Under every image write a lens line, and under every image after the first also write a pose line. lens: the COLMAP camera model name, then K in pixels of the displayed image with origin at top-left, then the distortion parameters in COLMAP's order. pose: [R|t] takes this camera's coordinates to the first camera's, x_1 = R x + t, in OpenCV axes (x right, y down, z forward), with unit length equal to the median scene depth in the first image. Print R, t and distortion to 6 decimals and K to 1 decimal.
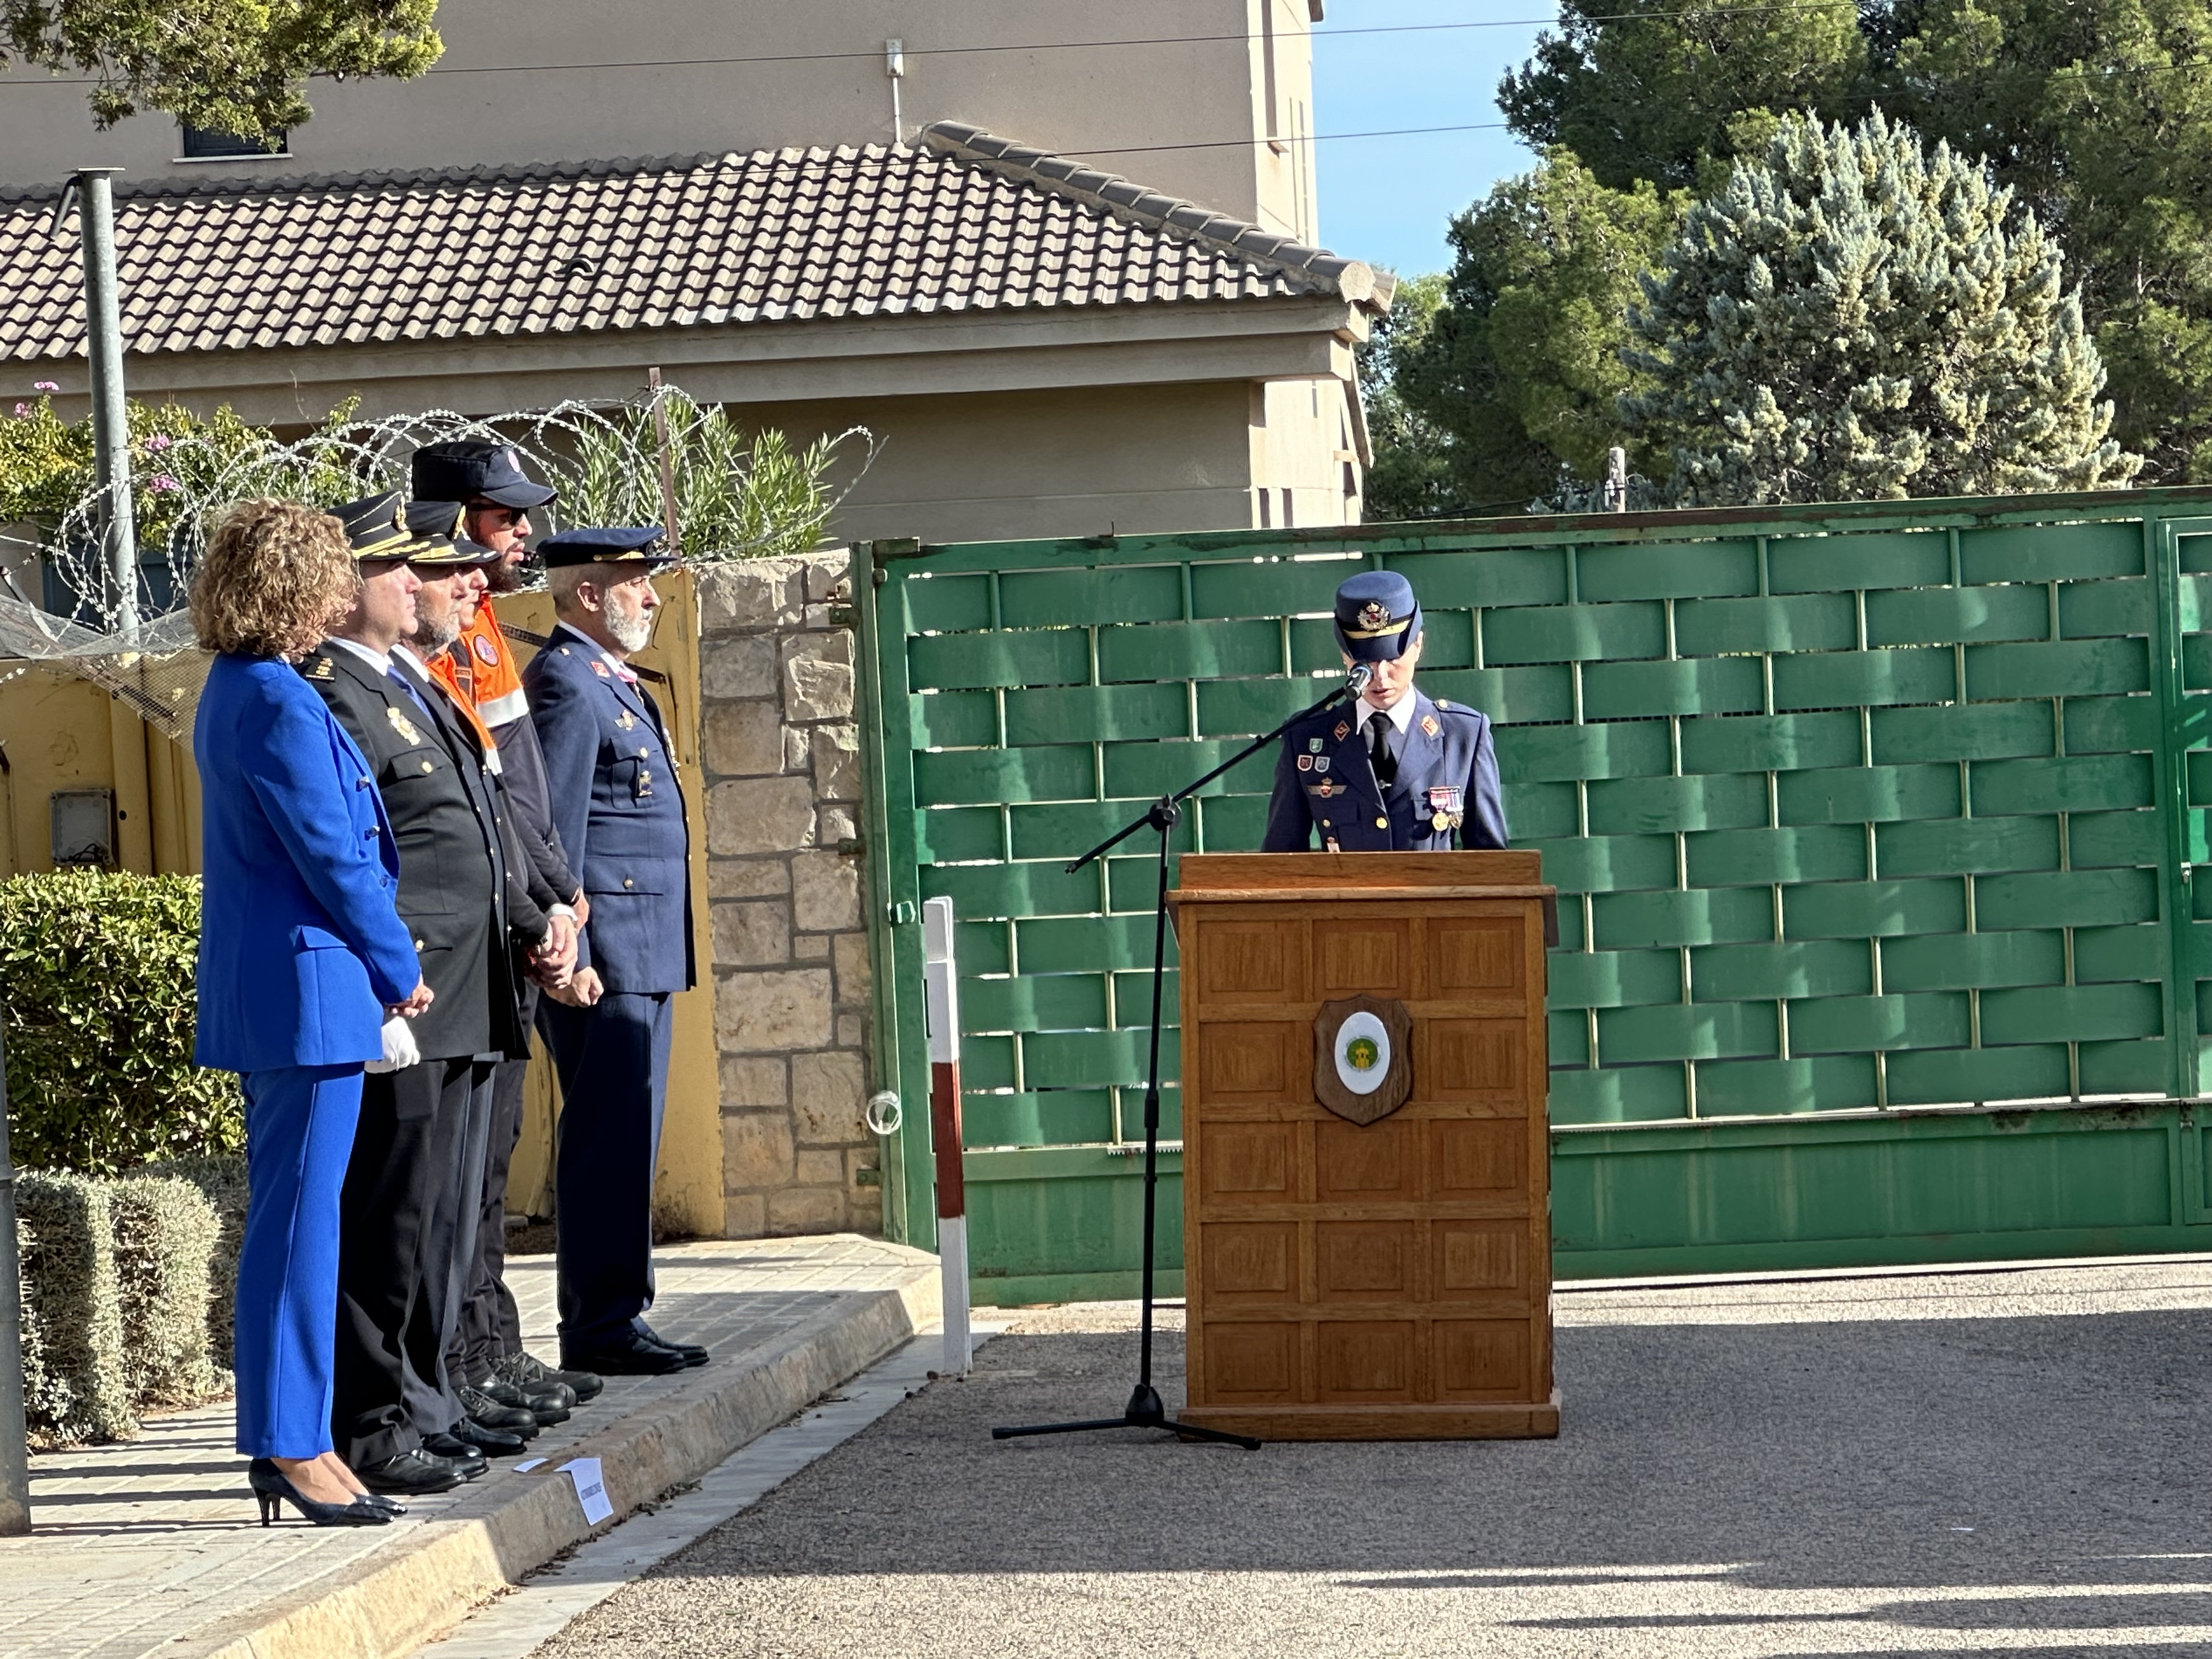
lens RADIAL K [[8445.6, 0, 1106.0], [0, 8445.6, 829.5], [0, 0, 1]] dist [-1.145872, 40.638681]
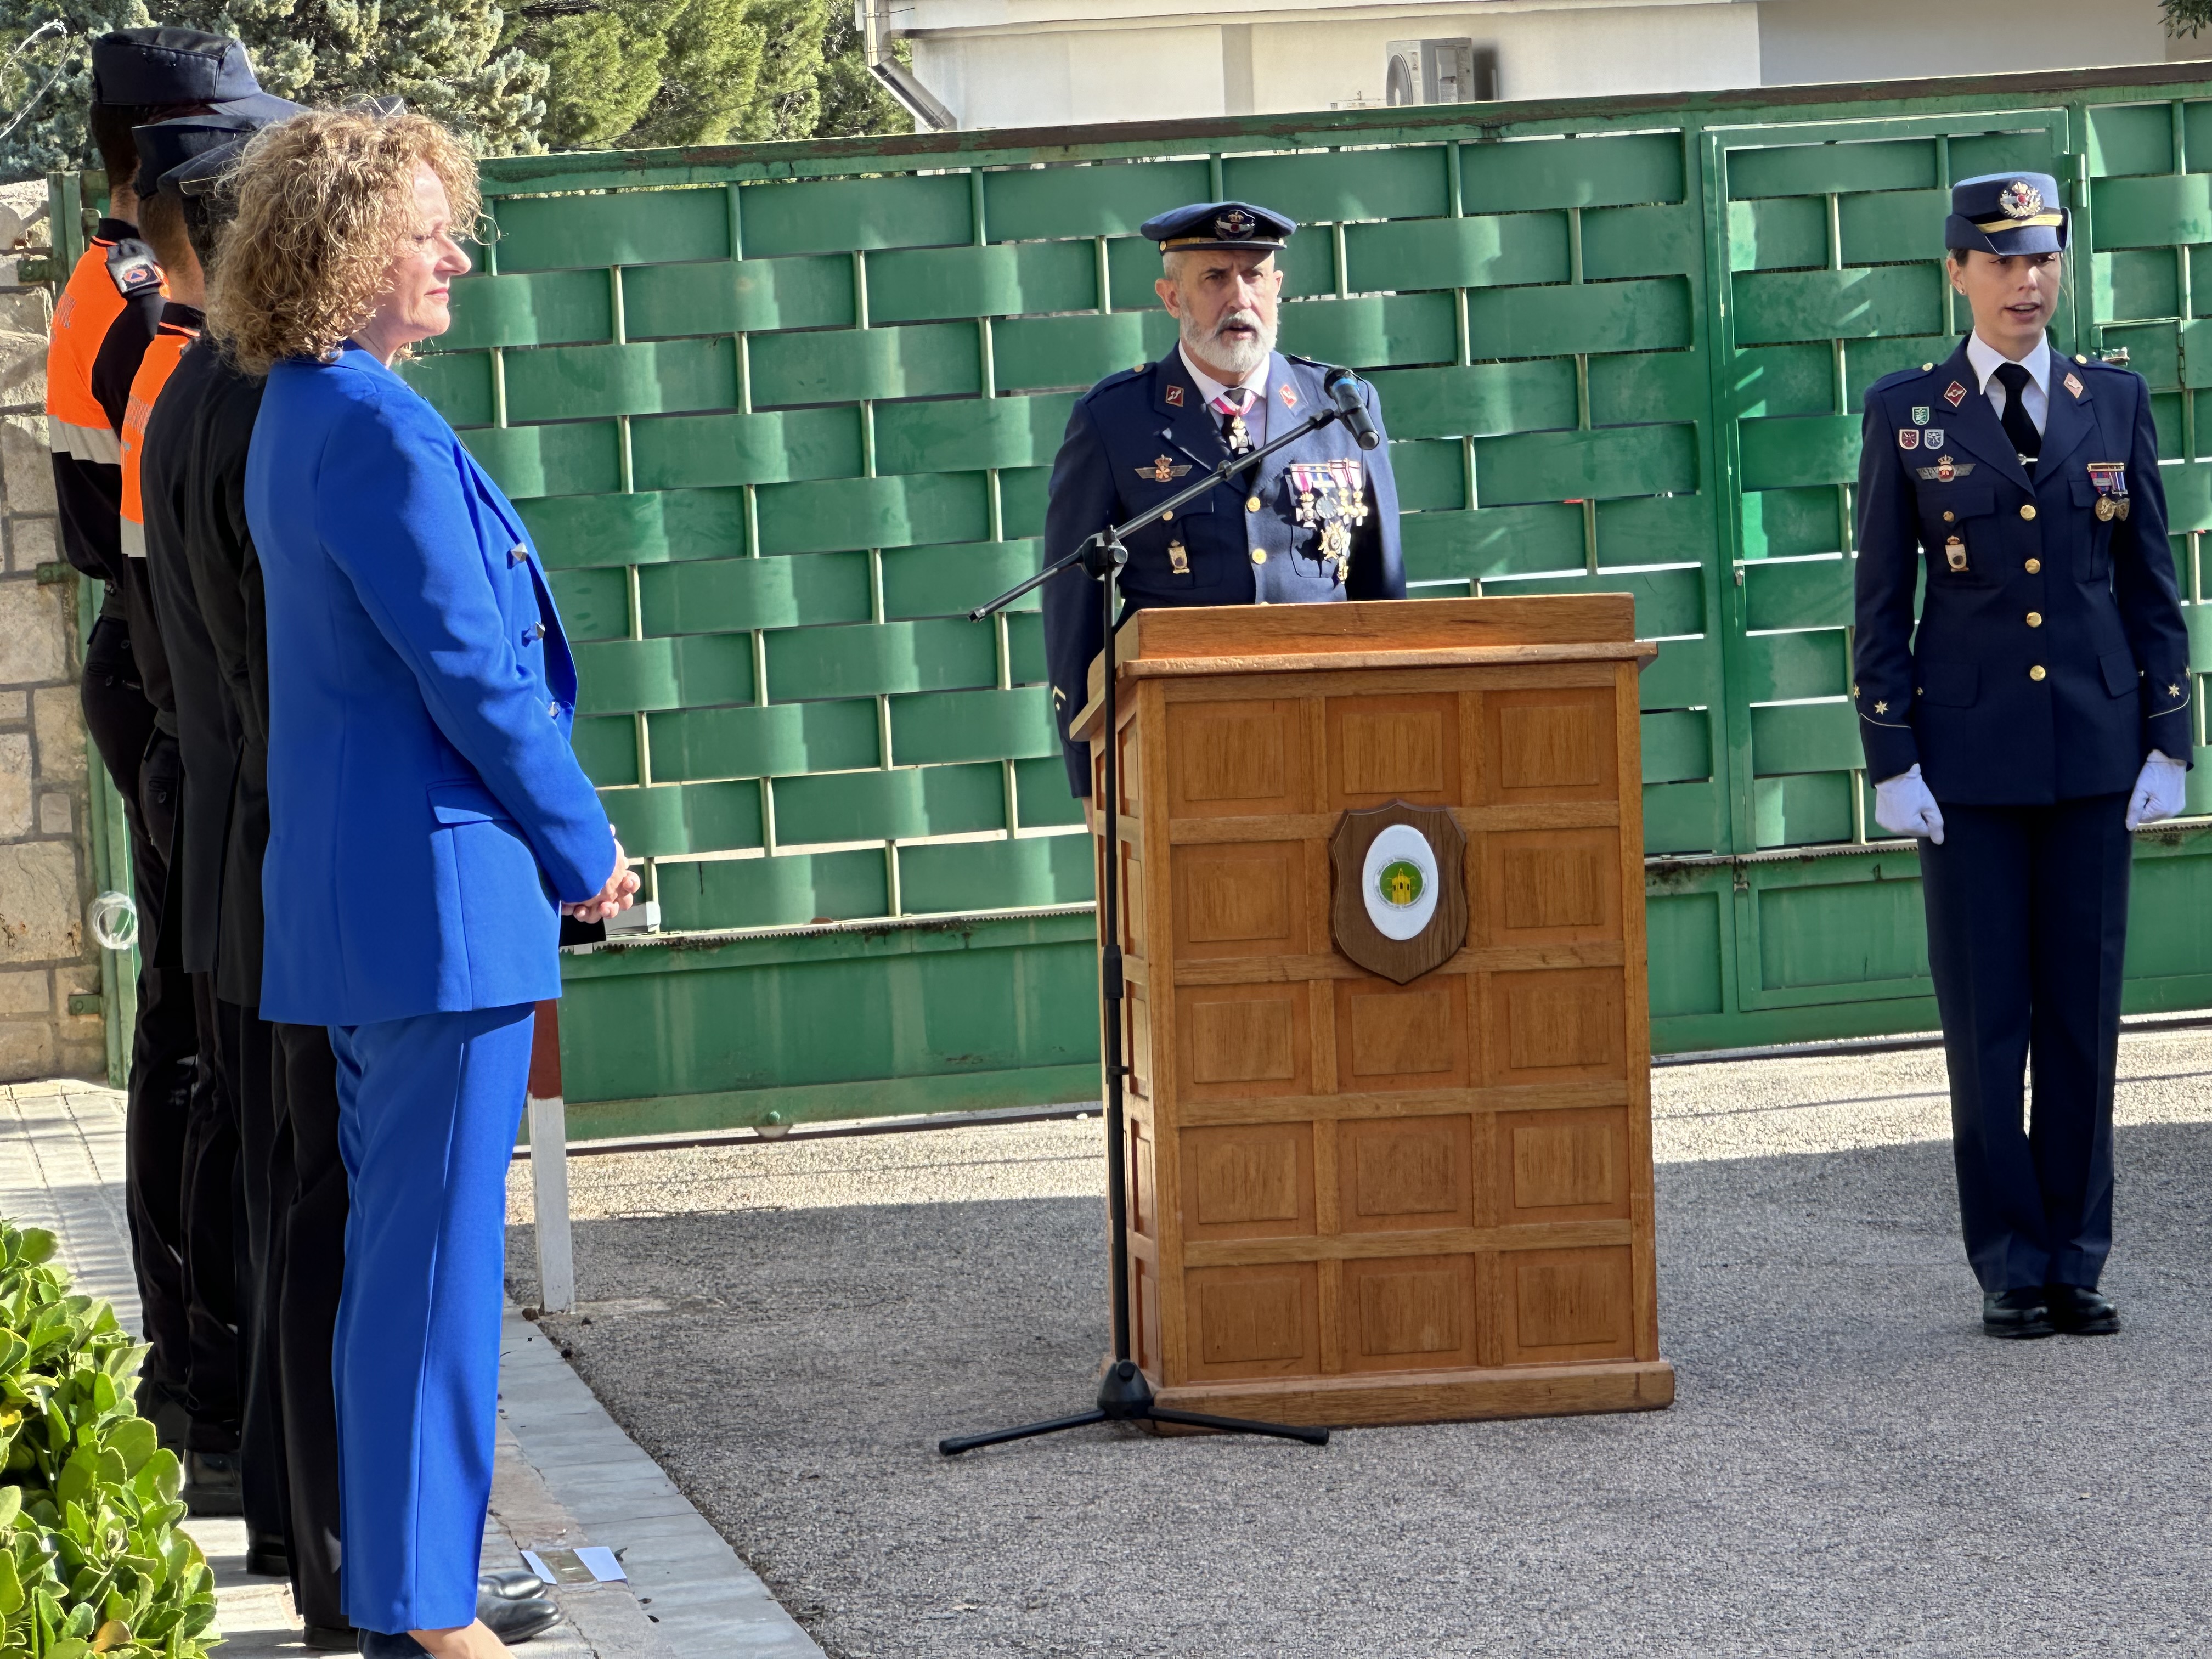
lens RADIAL K [[8290.4, 0, 1106.0], [0, 8290.4, 829.5], [0, 0, 1]] dist [-0.147777, 5.293445]
pose [[0.964605, -0.028846, 0.262118, -0.137261], [0.016756, 0.998695, 0.048247, -0.009521], [-0.263167, -0.042147, 0.963829, 0.252983]]
